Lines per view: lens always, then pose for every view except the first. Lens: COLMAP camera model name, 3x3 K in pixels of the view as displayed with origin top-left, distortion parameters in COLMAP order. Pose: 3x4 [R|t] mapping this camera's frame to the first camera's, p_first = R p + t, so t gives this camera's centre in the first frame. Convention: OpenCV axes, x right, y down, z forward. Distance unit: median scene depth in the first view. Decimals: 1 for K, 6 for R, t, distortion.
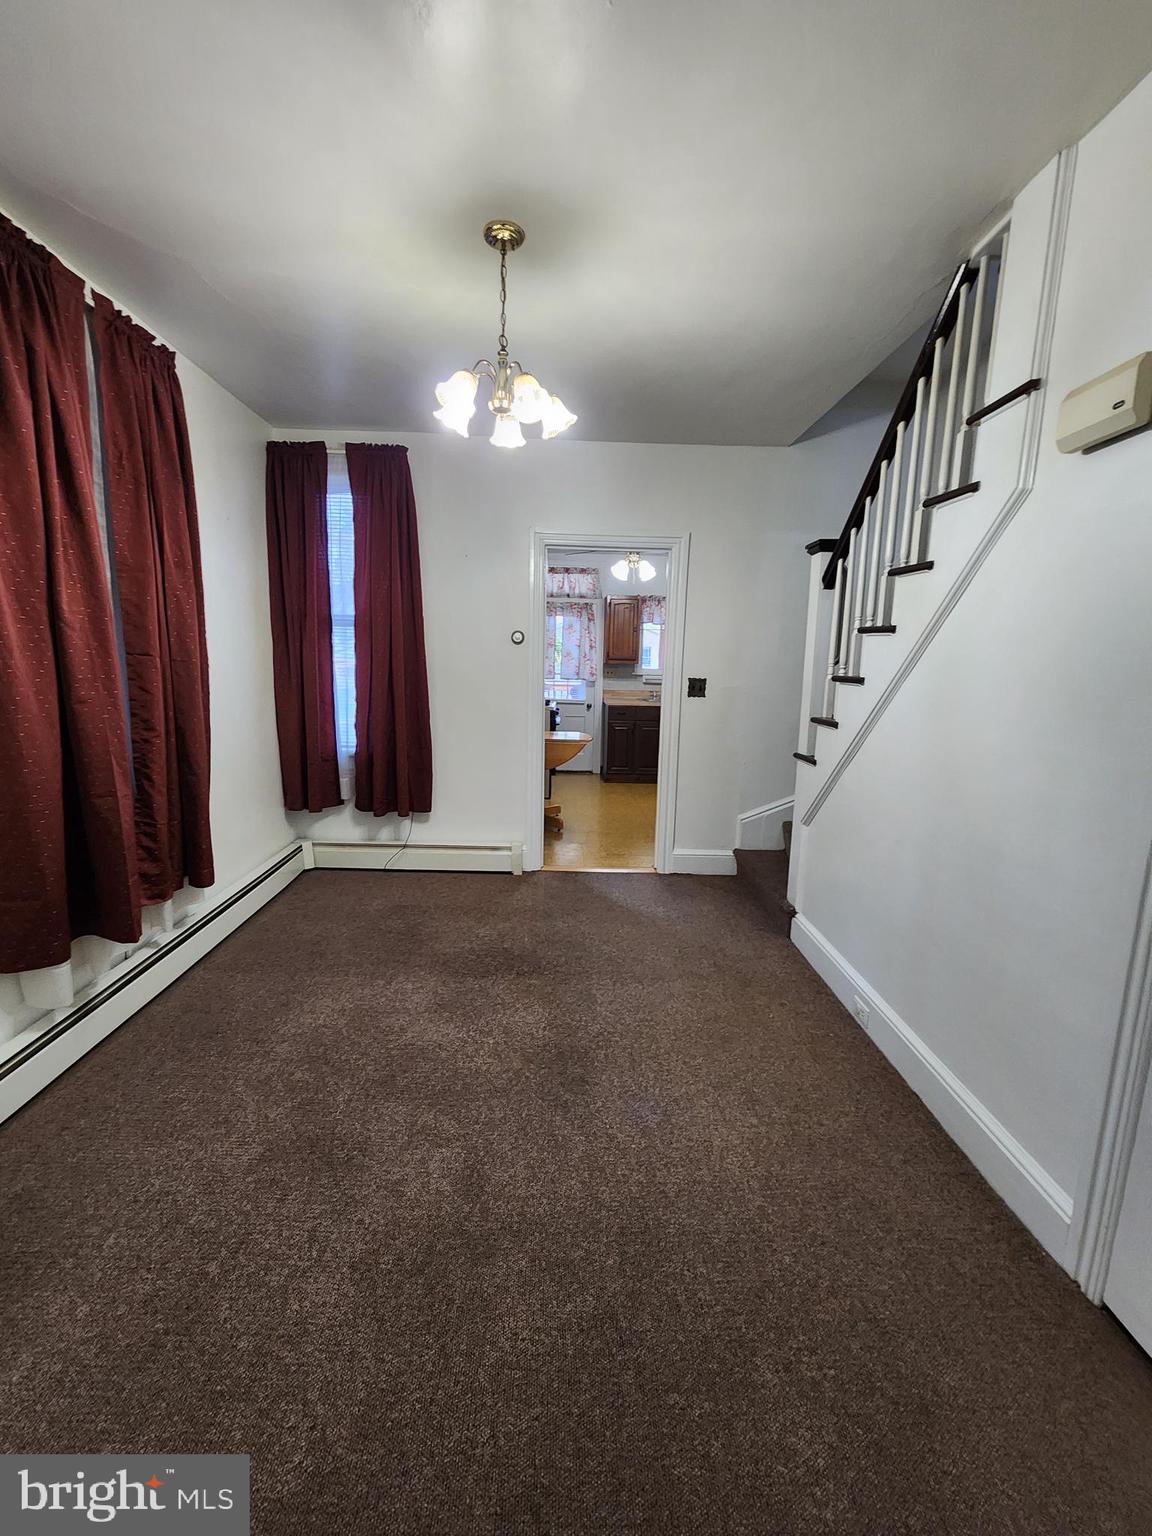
lens RADIAL K [[634.7, 0, 574.3], [0, 634.7, 766.0], [0, 0, 1]] dist [0.004800, 0.000020]
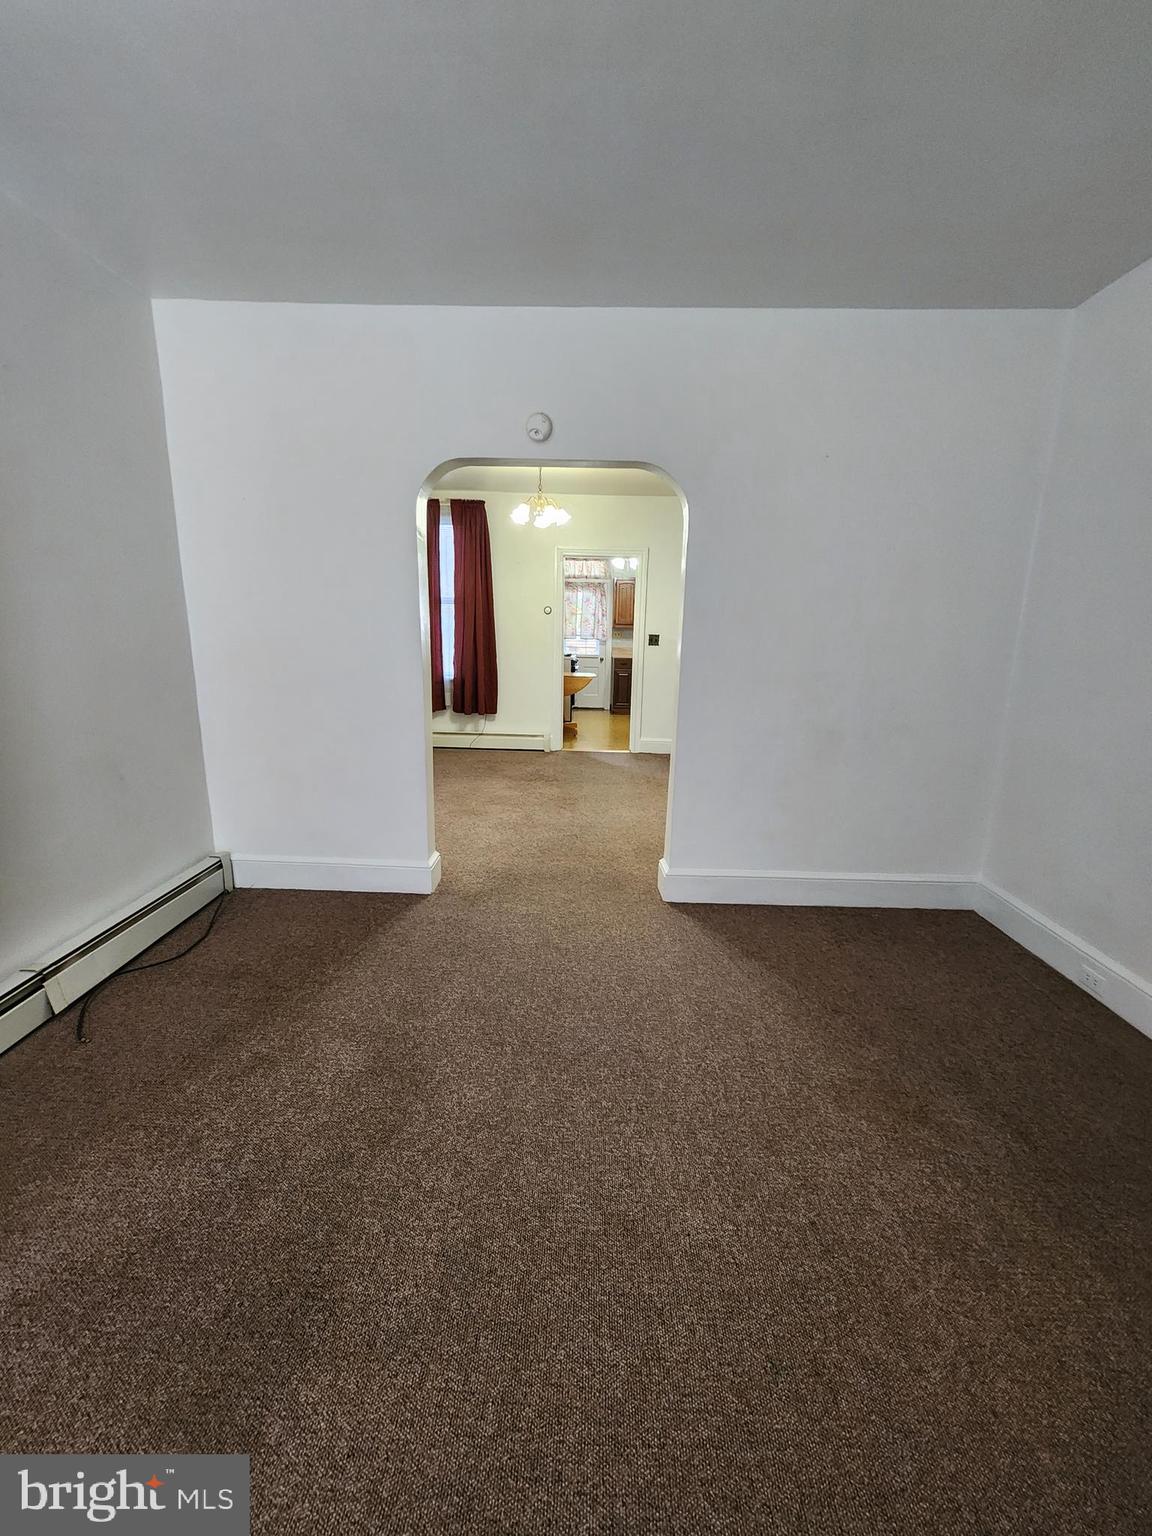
lens RADIAL K [[634.7, 0, 579.6], [0, 634.7, 763.5], [0, 0, 1]] dist [0.004800, 0.000020]
pose [[0.998926, 0.007470, -0.045730, 0.042043], [-0.005391, 0.998953, 0.045422, 0.070908], [0.046022, -0.045126, 0.997921, -0.388237]]
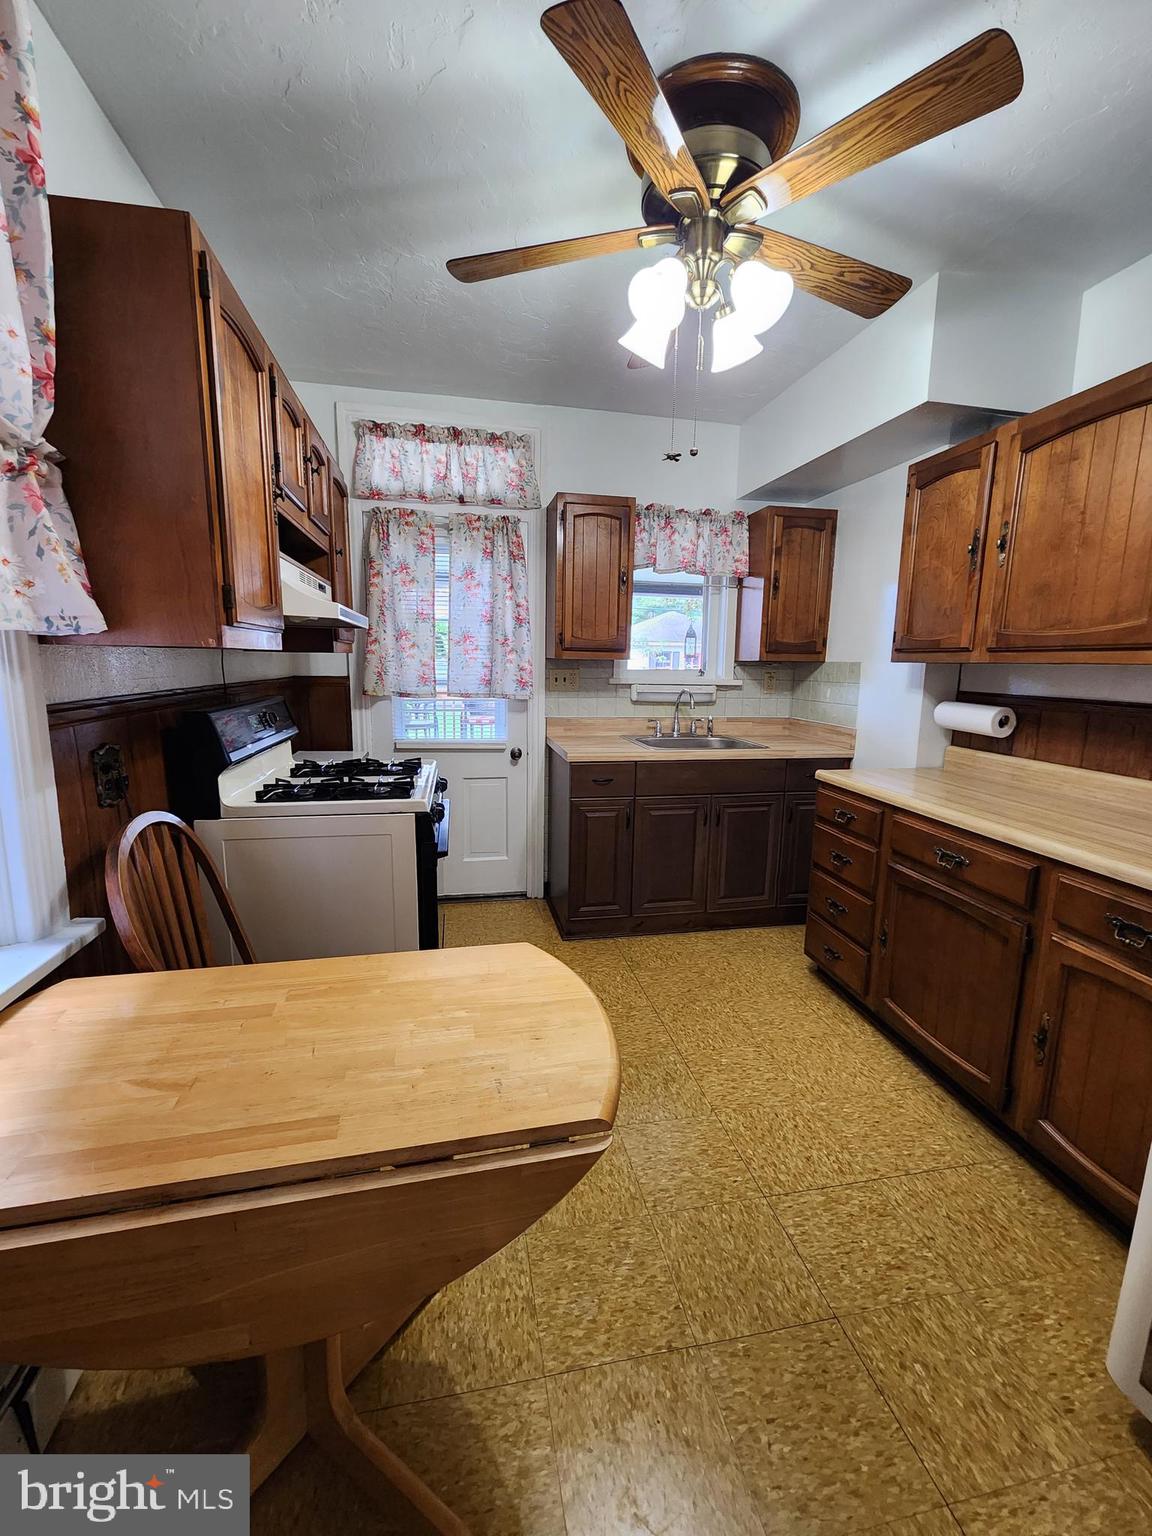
lens RADIAL K [[634.7, 0, 568.5], [0, 634.7, 768.2], [0, 0, 1]] dist [0.004800, 0.000020]
pose [[0.985435, -0.035250, 0.166359, -0.015978], [0.033762, 0.999361, 0.011766, -0.093943], [-0.166667, -0.005978, 0.985995, 0.583412]]
